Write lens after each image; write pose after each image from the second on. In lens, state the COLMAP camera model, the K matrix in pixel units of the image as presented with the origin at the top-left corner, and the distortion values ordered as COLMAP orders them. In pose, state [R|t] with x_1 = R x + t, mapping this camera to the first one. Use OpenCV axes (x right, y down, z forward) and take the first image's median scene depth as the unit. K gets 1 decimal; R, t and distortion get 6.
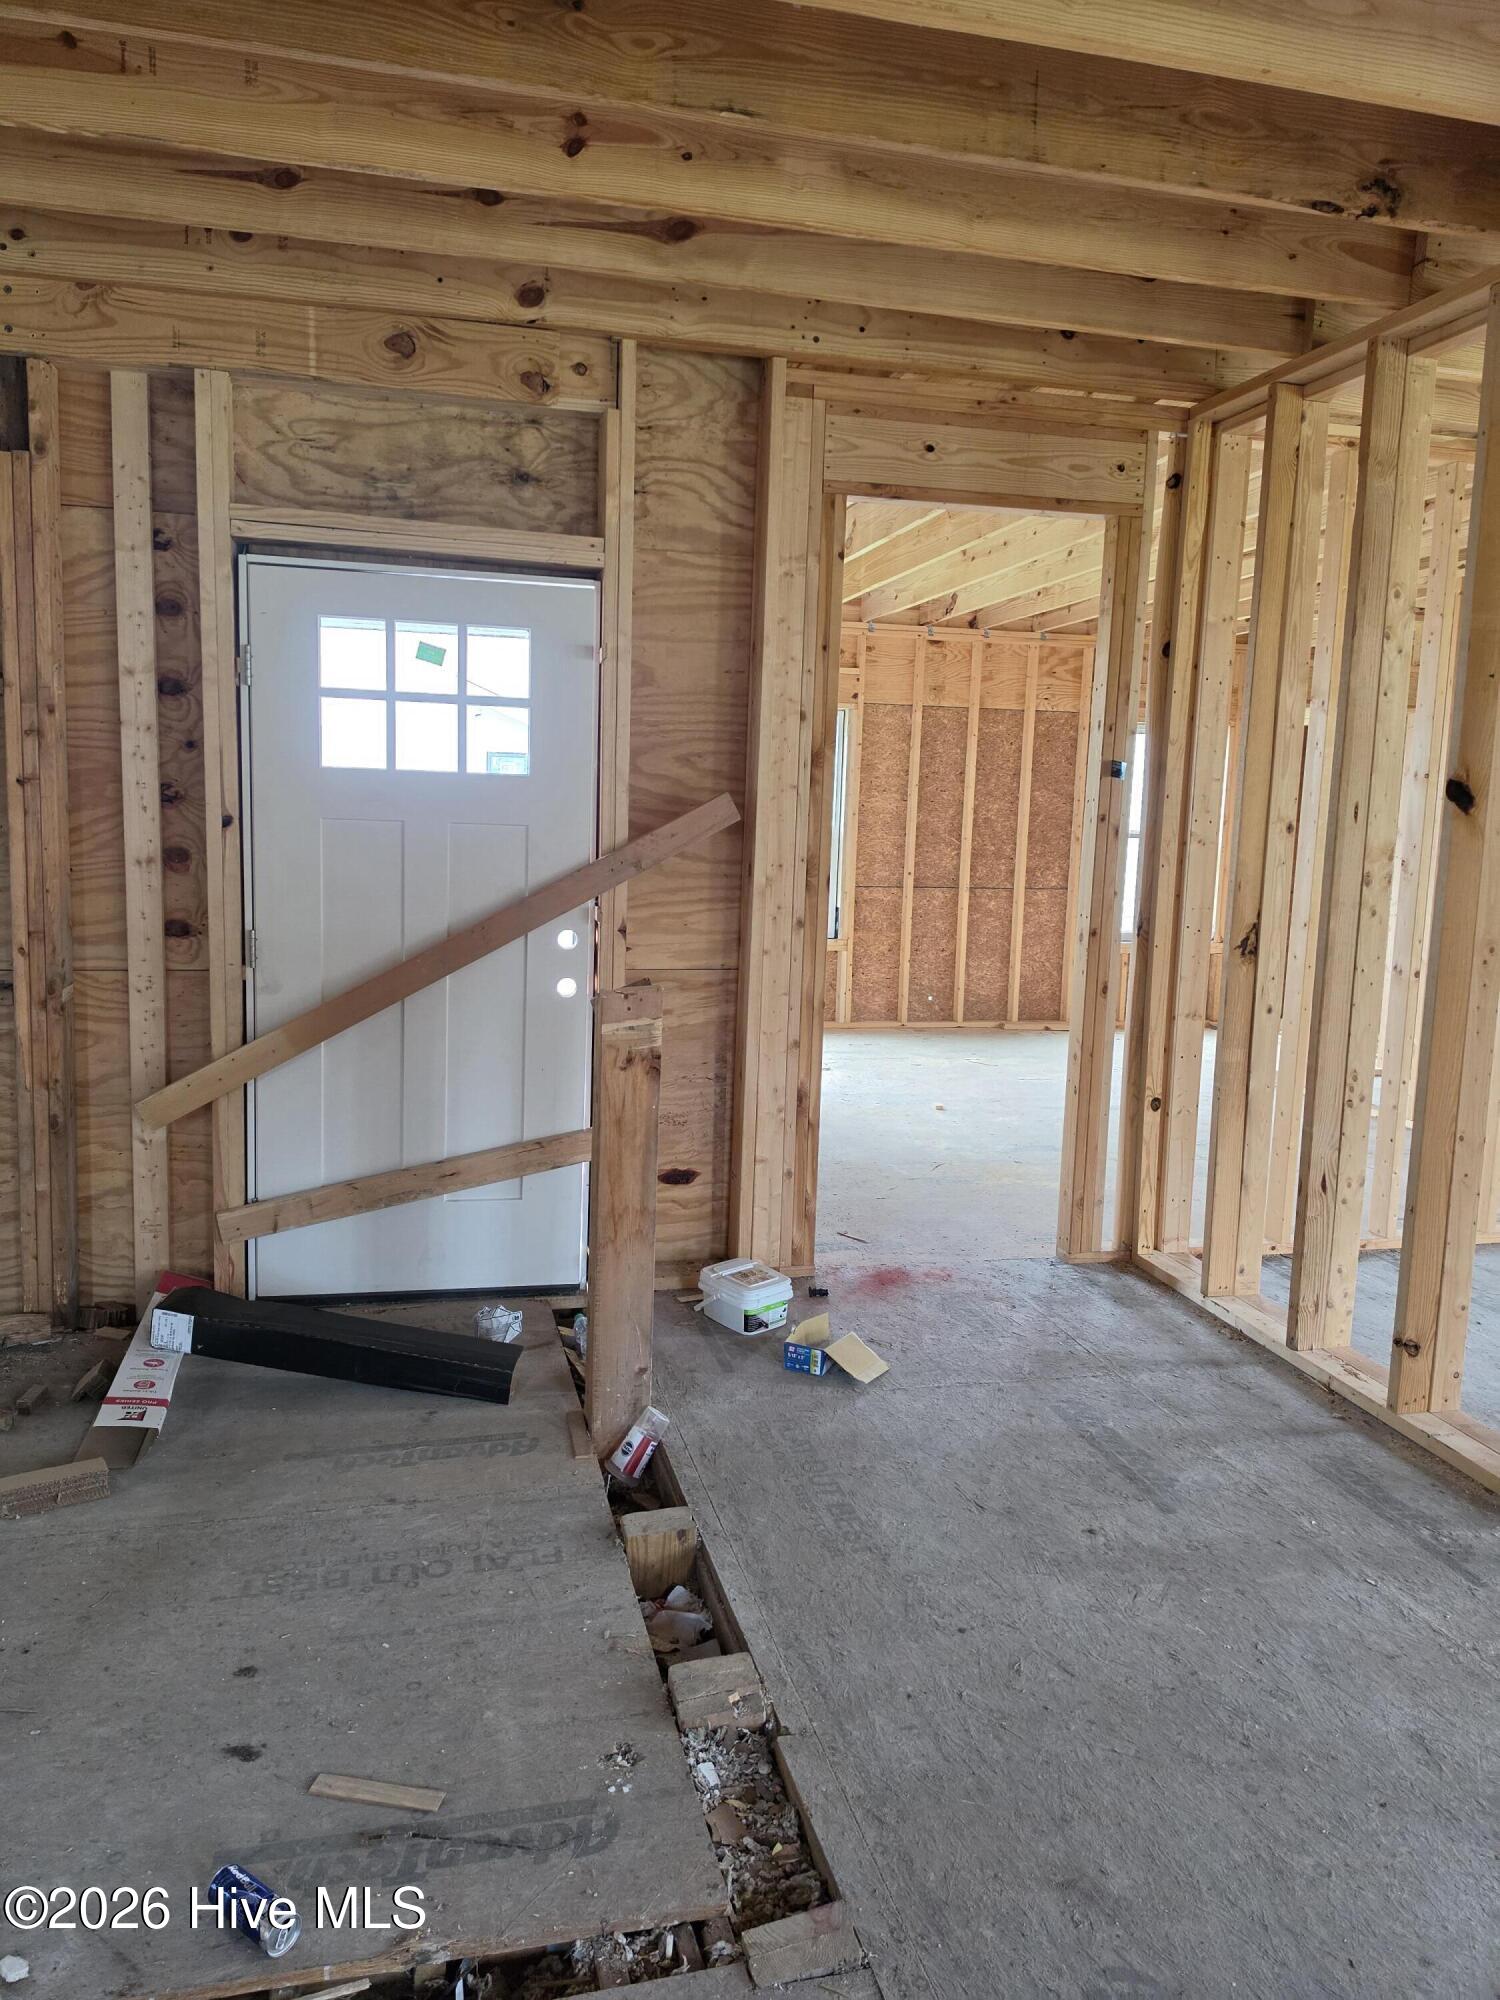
lens RADIAL K [[1391.8, 0, 749.2], [0, 1391.8, 997.1], [0, 0, 1]] dist [0.042367, -0.051357]
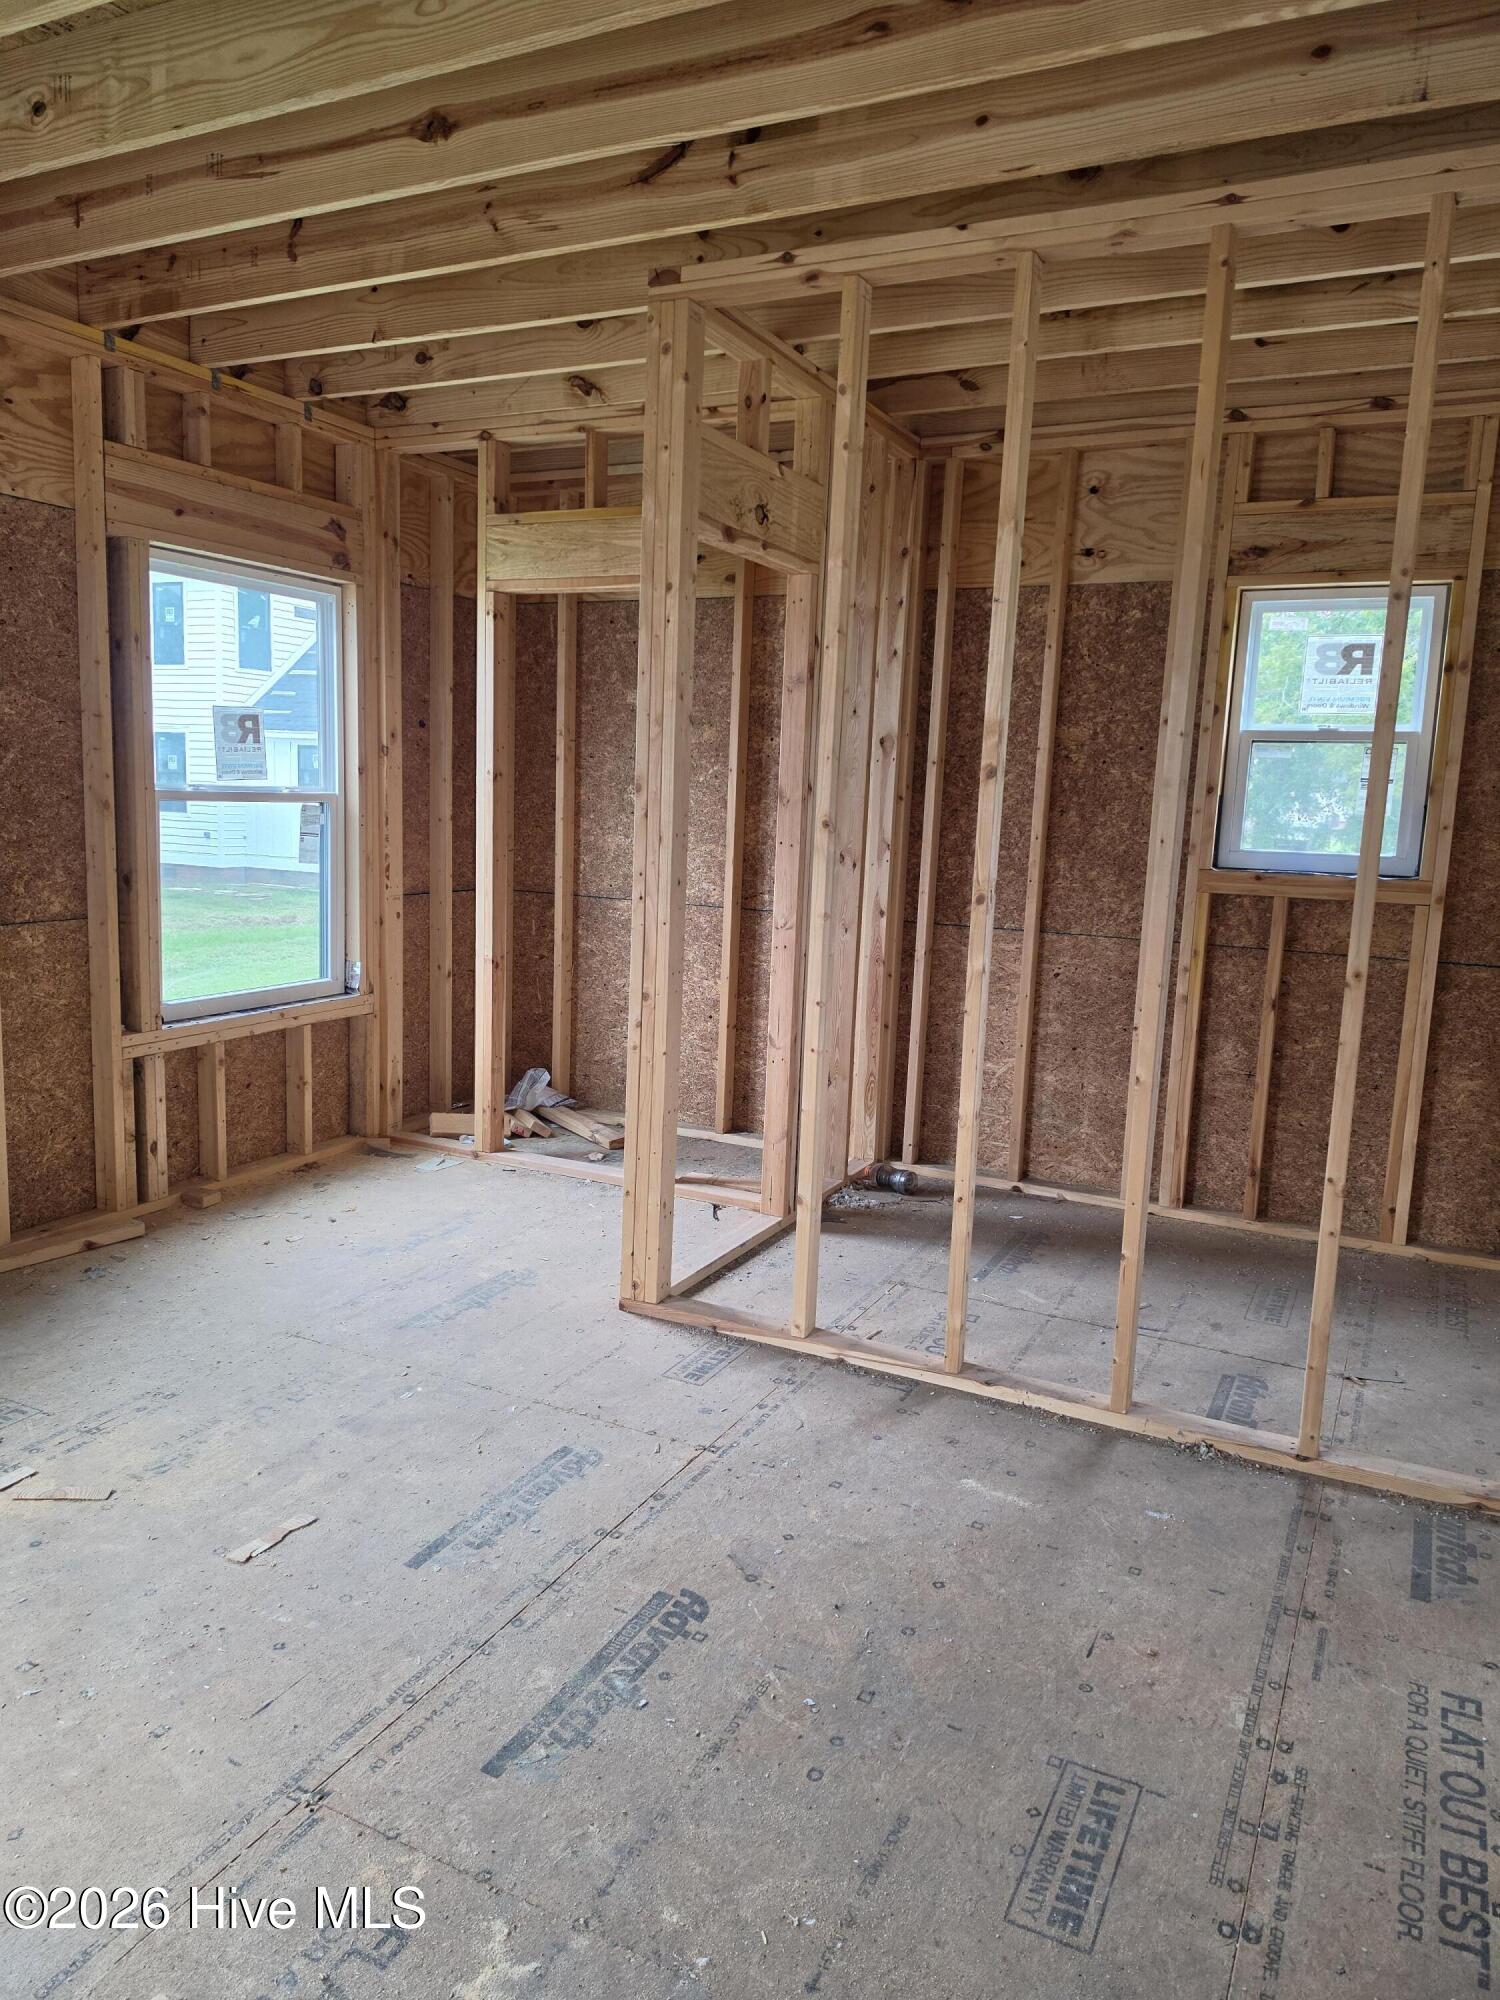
lens RADIAL K [[1391.8, 0, 746.0], [0, 1391.8, 997.5], [0, 0, 1]] dist [0.042367, -0.051357]
pose [[0.655672, -0.113498, 0.746467, 0.031519], [0.084640, 0.993455, 0.076707, -0.069823], [-0.750287, 0.012886, 0.660987, 0.559030]]
